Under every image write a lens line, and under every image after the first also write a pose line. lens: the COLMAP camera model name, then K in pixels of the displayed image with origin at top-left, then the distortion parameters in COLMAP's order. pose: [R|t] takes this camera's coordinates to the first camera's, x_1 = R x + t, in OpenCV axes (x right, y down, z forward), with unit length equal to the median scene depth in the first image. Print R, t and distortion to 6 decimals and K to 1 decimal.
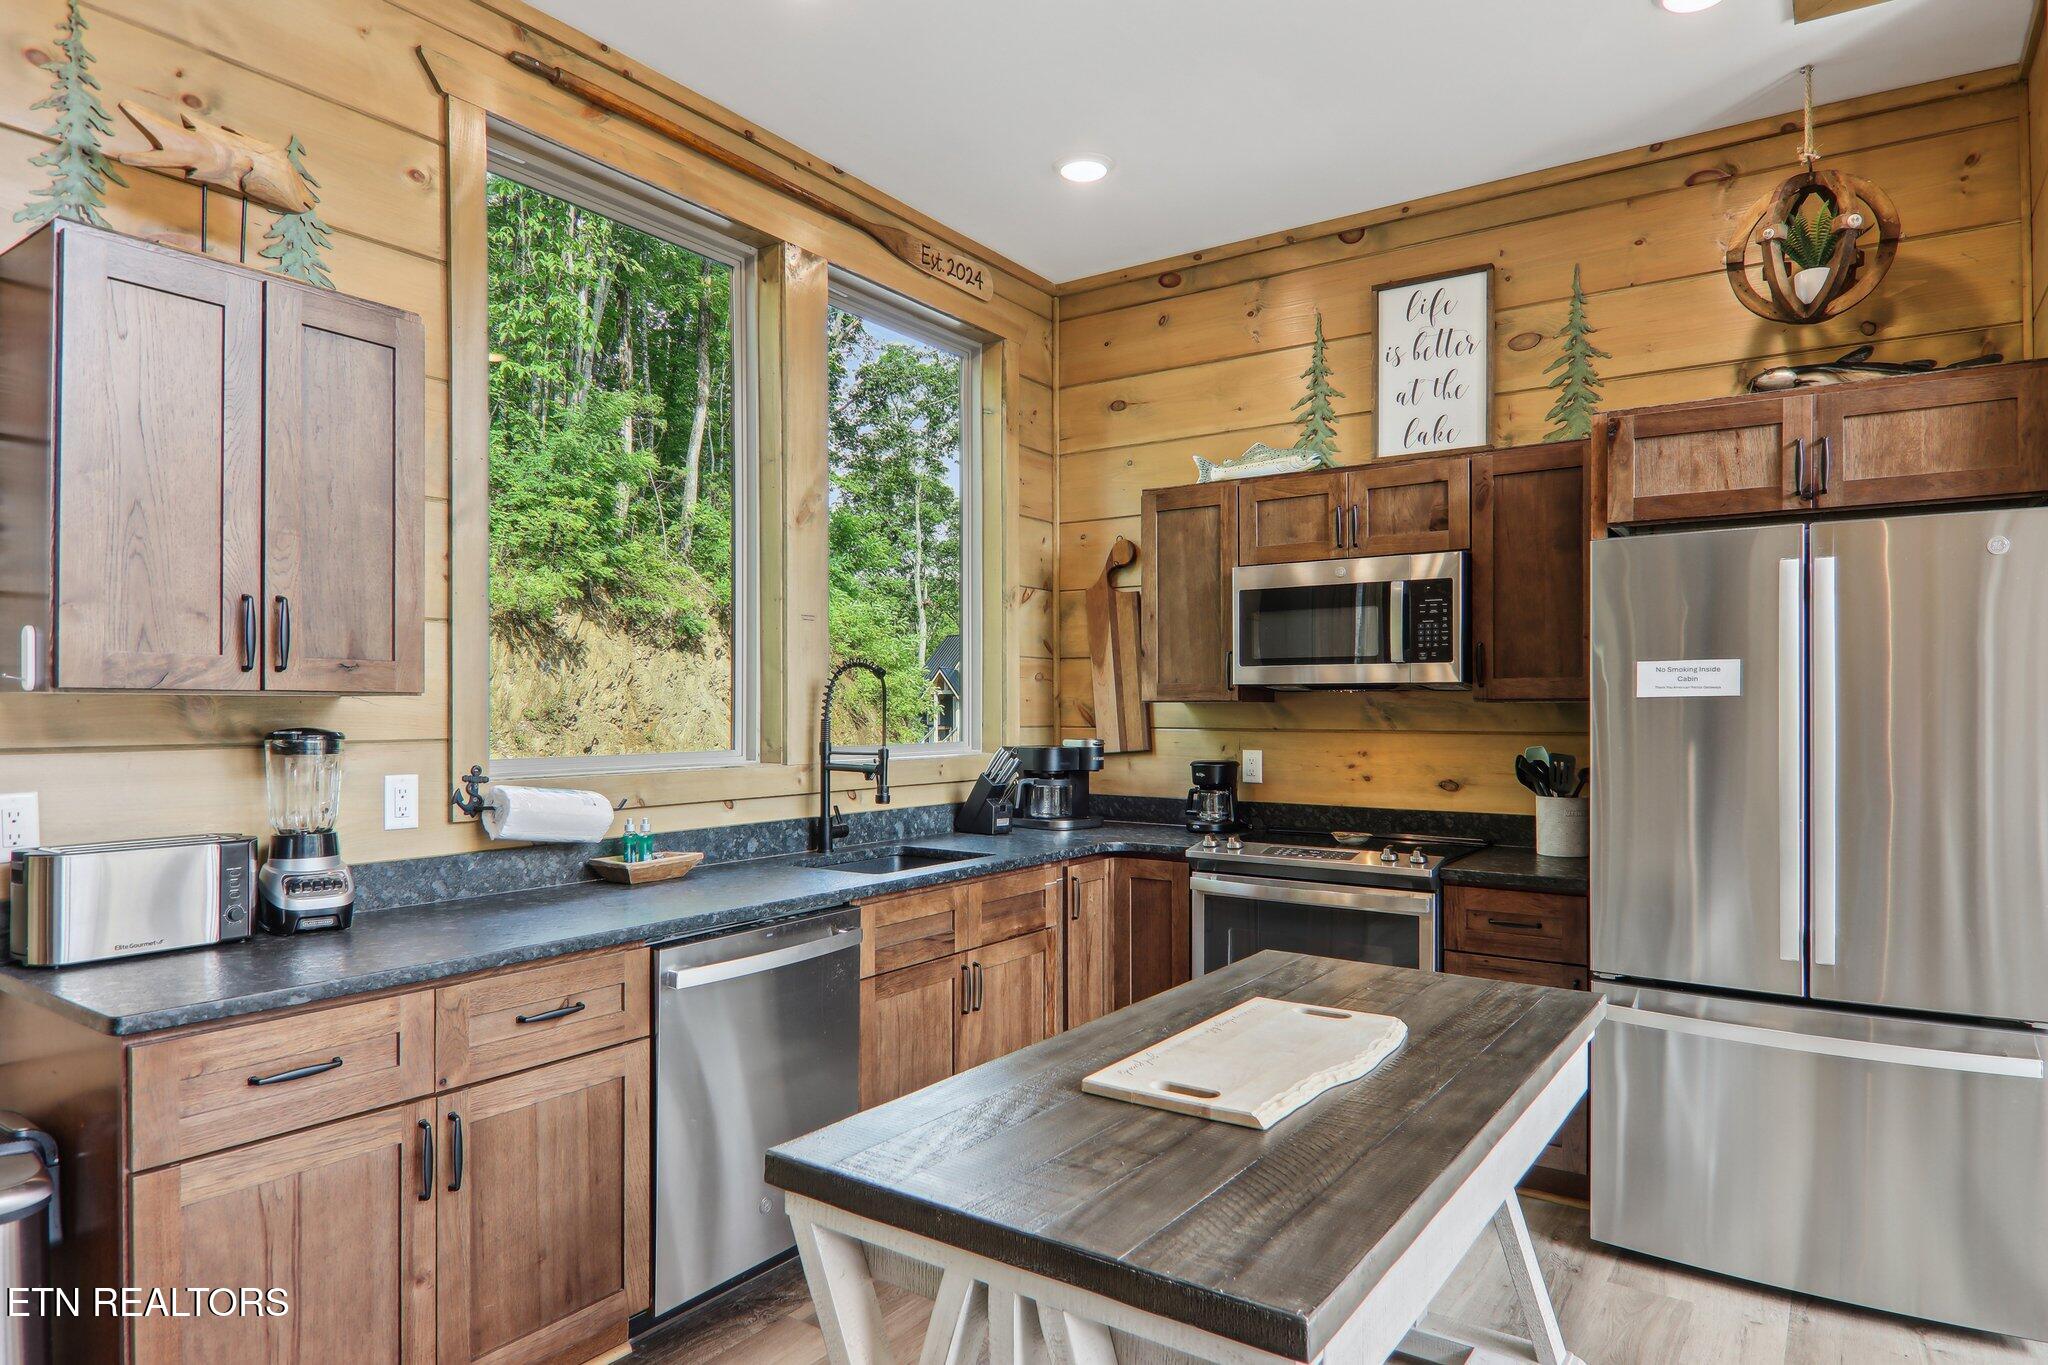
lens RADIAL K [[1207.3, 0, 1014.5], [0, 1207.3, 694.5], [0, 0, 1]] dist [0.004059, -0.016600]
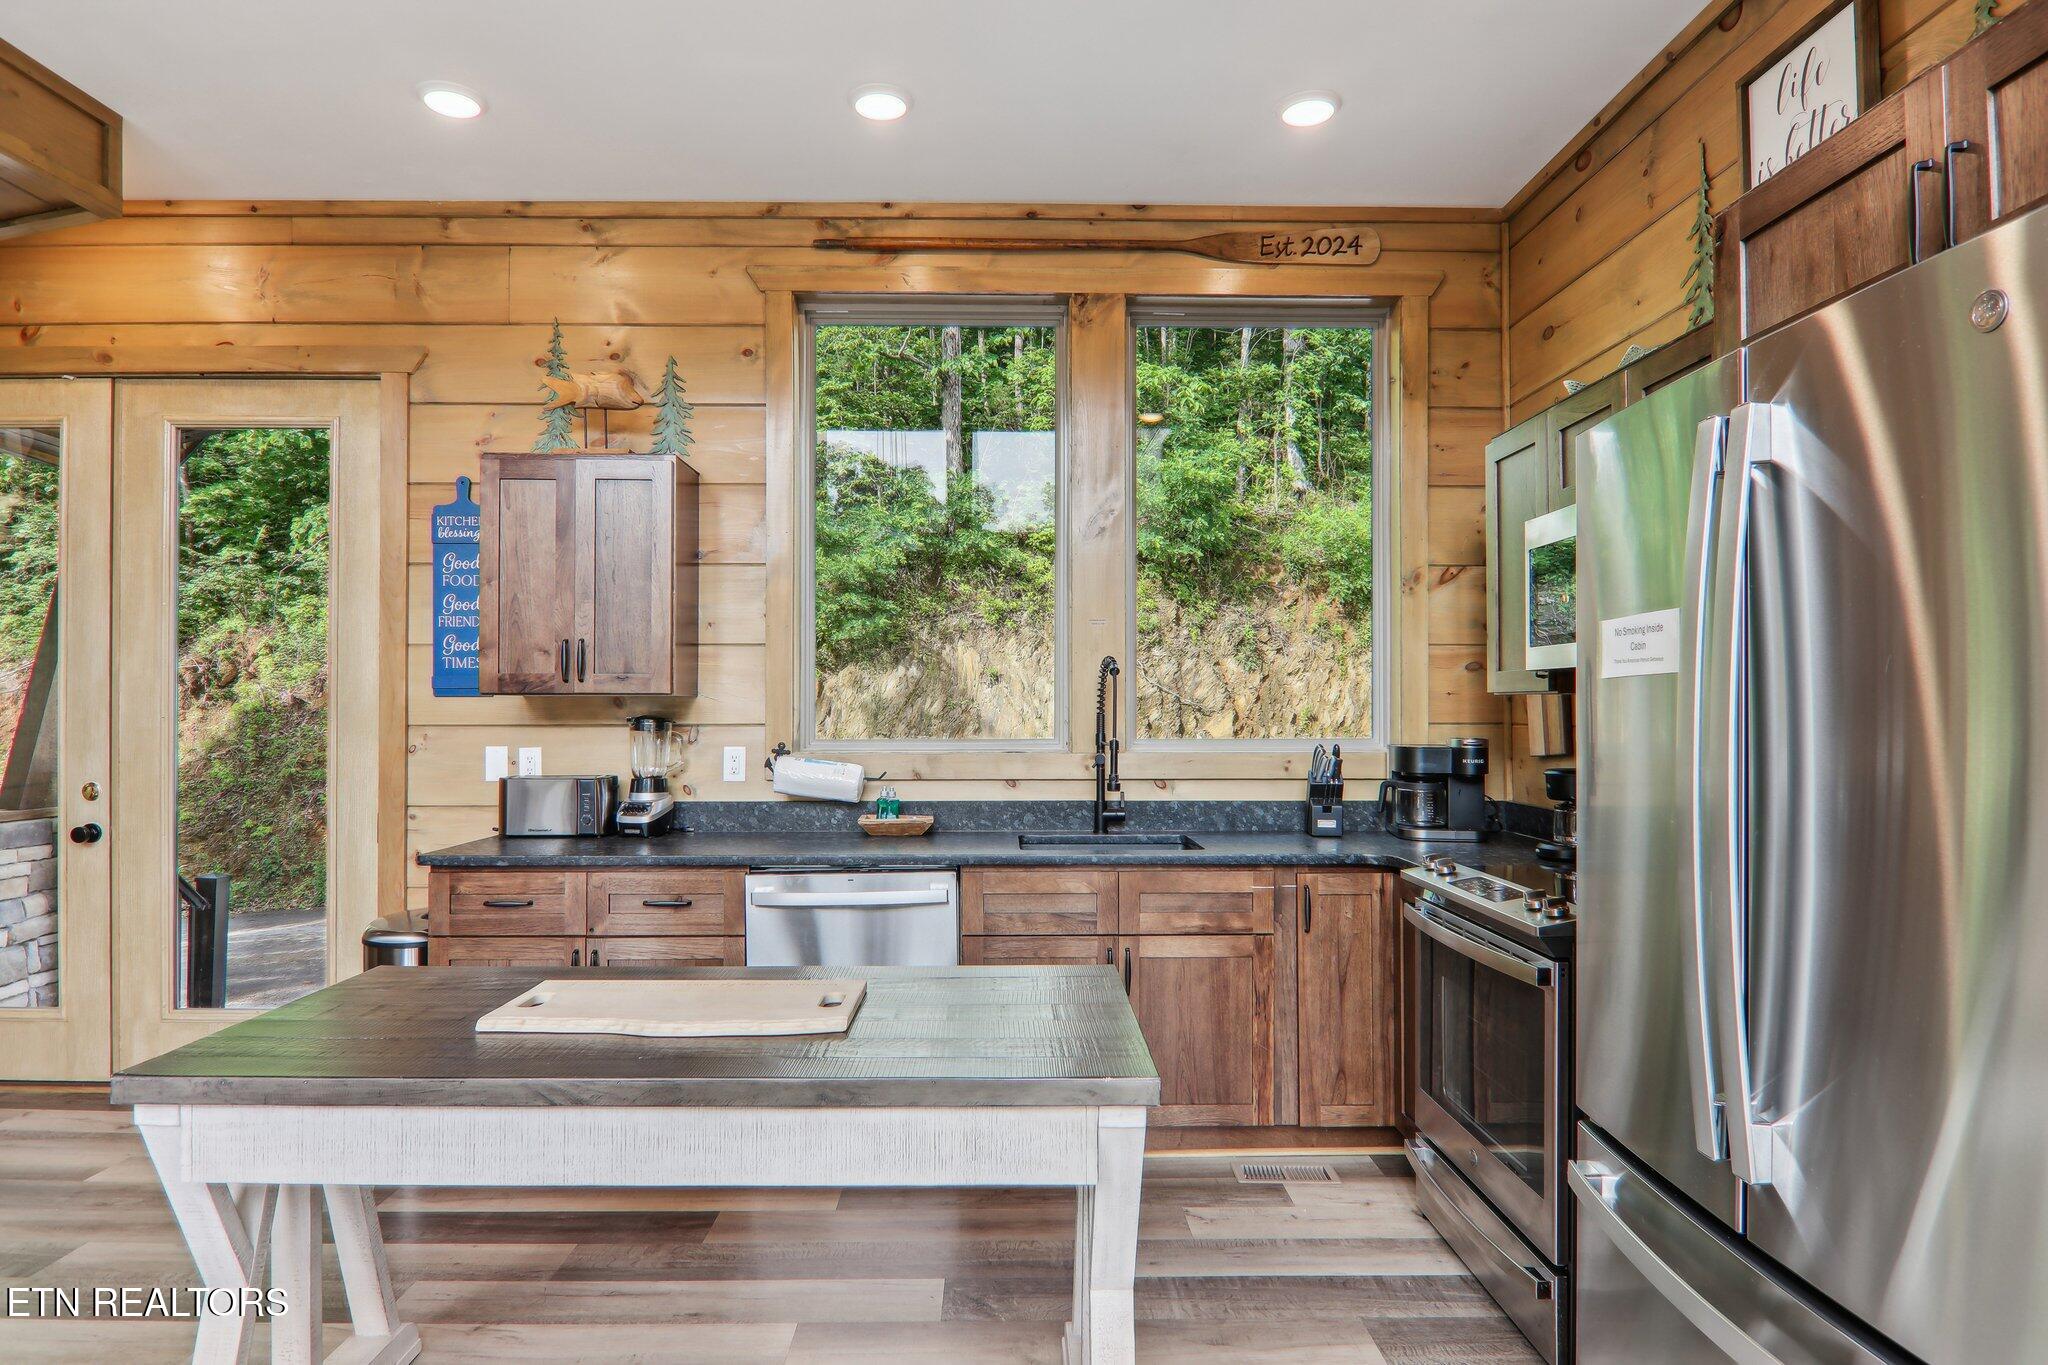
lens RADIAL K [[1144.1, 0, 1017.8], [0, 1144.1, 695.3], [0, 0, 1]] dist [0.002545, -0.018049]
pose [[0.579981, -0.009279, -0.814577, 0.612887], [0.009791, 0.999942, -0.004419, 0.007832], [0.814571, -0.005412, 0.580039, 0.309150]]
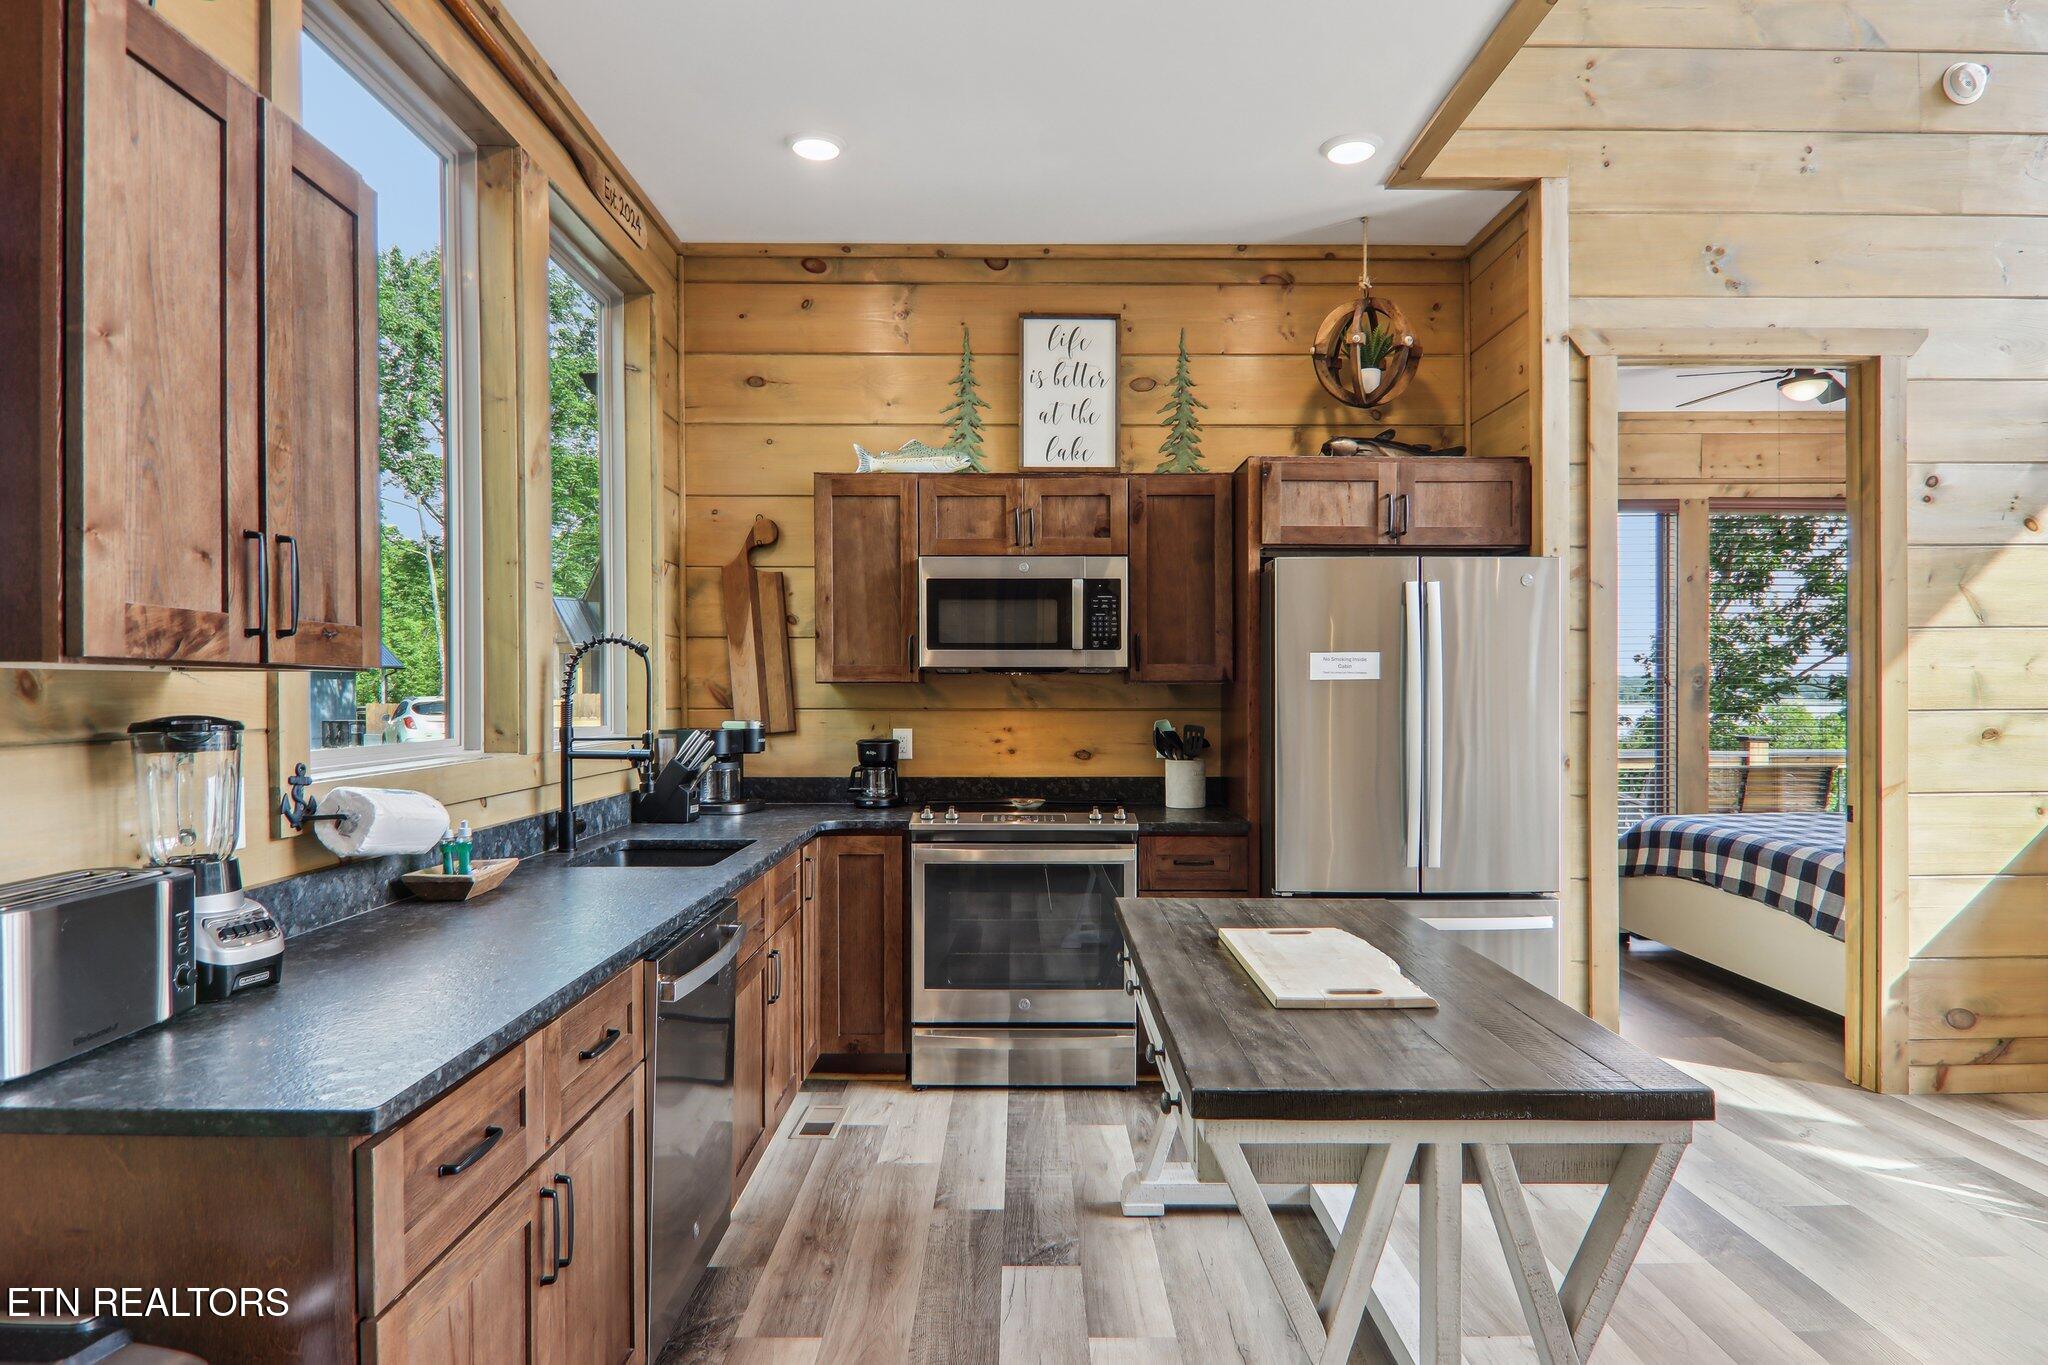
lens RADIAL K [[1215.5, 0, 1033.4], [0, 1215.5, 691.7], [0, 0, 1]] dist [0.011556, -0.024598]
pose [[0.813724, -0.002179, 0.581247, -0.371067], [-0.004729, 0.999935, 0.010369, 0.002261], [-0.581232, -0.011186, 0.813661, 0.071776]]
